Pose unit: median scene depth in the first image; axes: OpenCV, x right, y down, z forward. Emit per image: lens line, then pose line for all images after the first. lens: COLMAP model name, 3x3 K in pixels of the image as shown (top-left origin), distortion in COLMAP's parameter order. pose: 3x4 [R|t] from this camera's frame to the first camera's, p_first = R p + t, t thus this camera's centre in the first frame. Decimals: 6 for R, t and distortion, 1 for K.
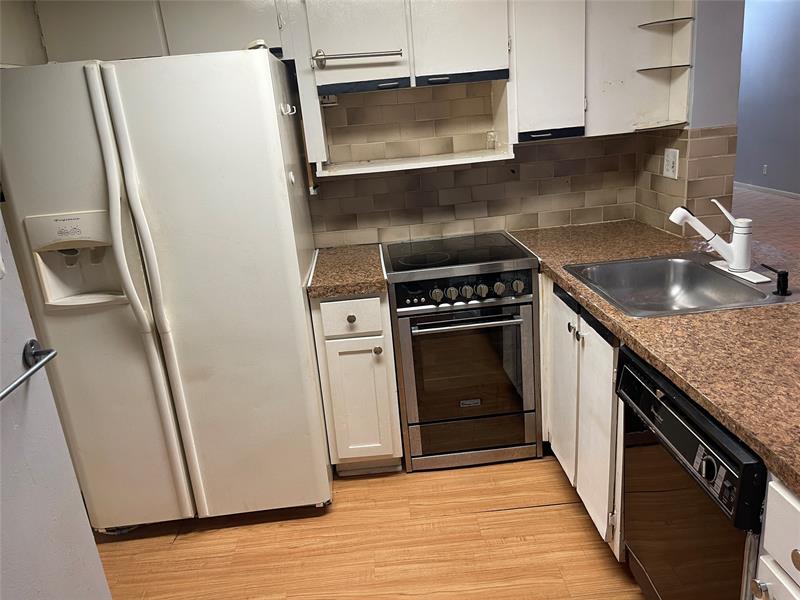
lens RADIAL K [[608.0, 0, 399.6], [0, 608.0, 299.8], [0, 0, 1]] dist [0.067609, -0.086357]
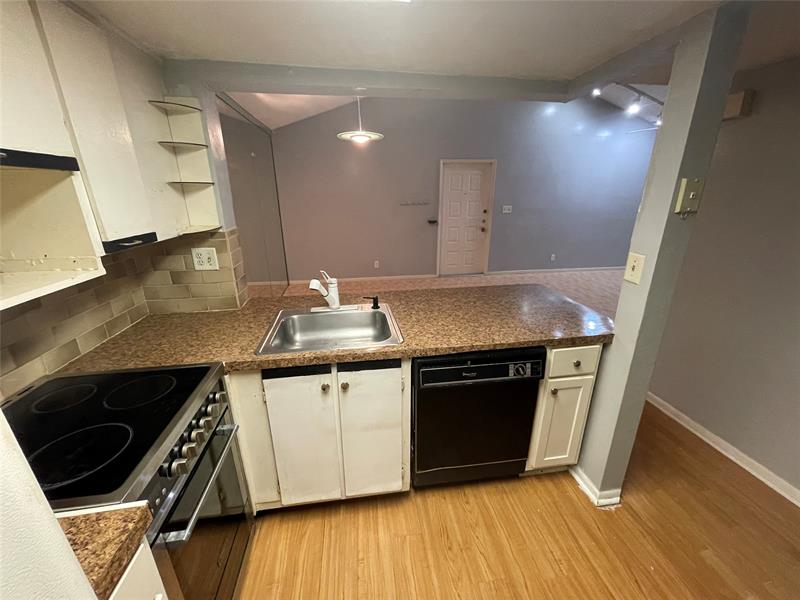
lens RADIAL K [[323.7, 0, 400.1], [0, 323.7, 300.6], [0, 0, 1]] dist [0.001159, 0.001206]
pose [[-0.086020, -0.237686, 0.967526, -0.263865], [0.312533, 0.915669, 0.252733, -0.190995], [-0.946004, 0.324124, -0.004481, 0.668063]]
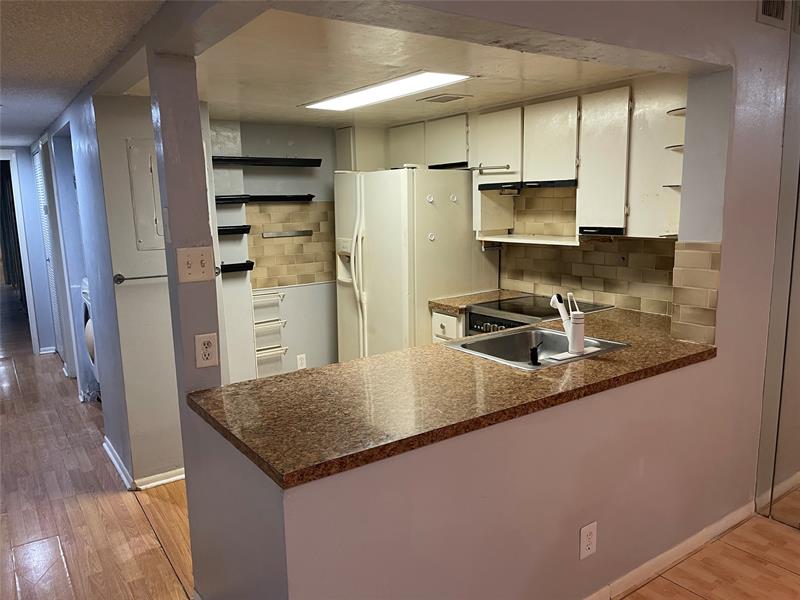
lens RADIAL K [[608.0, 0, 399.4], [0, 608.0, 300.7], [0, 0, 1]] dist [0.067609, -0.086357]
pose [[0.511456, 0.213074, -0.832474, 1.114207], [-0.275013, 0.958405, 0.076344, -0.117368], [0.814114, 0.189894, 0.548780, 0.008383]]
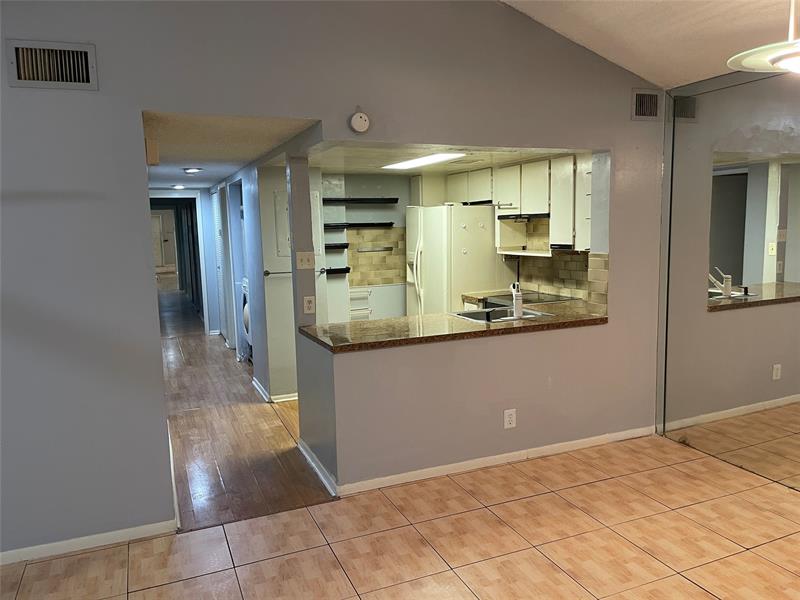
lens RADIAL K [[608.0, 0, 400.1], [0, 608.0, 300.0], [0, 0, 1]] dist [0.067609, -0.086357]
pose [[0.326350, 0.191547, -0.925638, 1.895247], [-0.285193, 0.953572, 0.096778, -0.154084], [0.901200, 0.232402, 0.365826, -0.114317]]
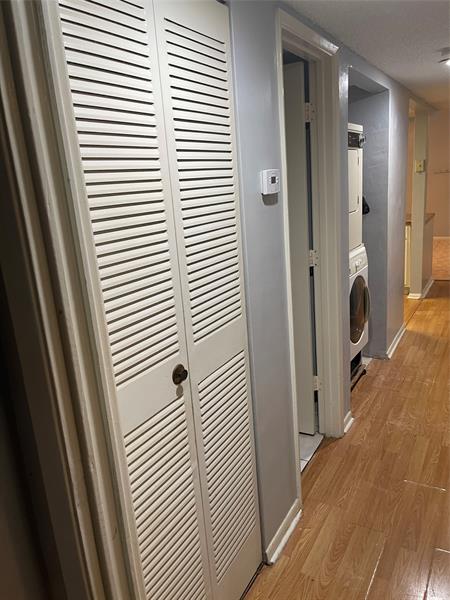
lens RADIAL K [[456.0, 0, 221.3], [0, 456.0, 298.7], [0, 0, 1]] dist [0.067609, -0.086357]
pose [[0.564053, -0.168381, 0.808388, -2.025632], [0.276970, 0.960854, 0.006883, 0.225135], [-0.777902, 0.220017, 0.588609, -0.169858]]
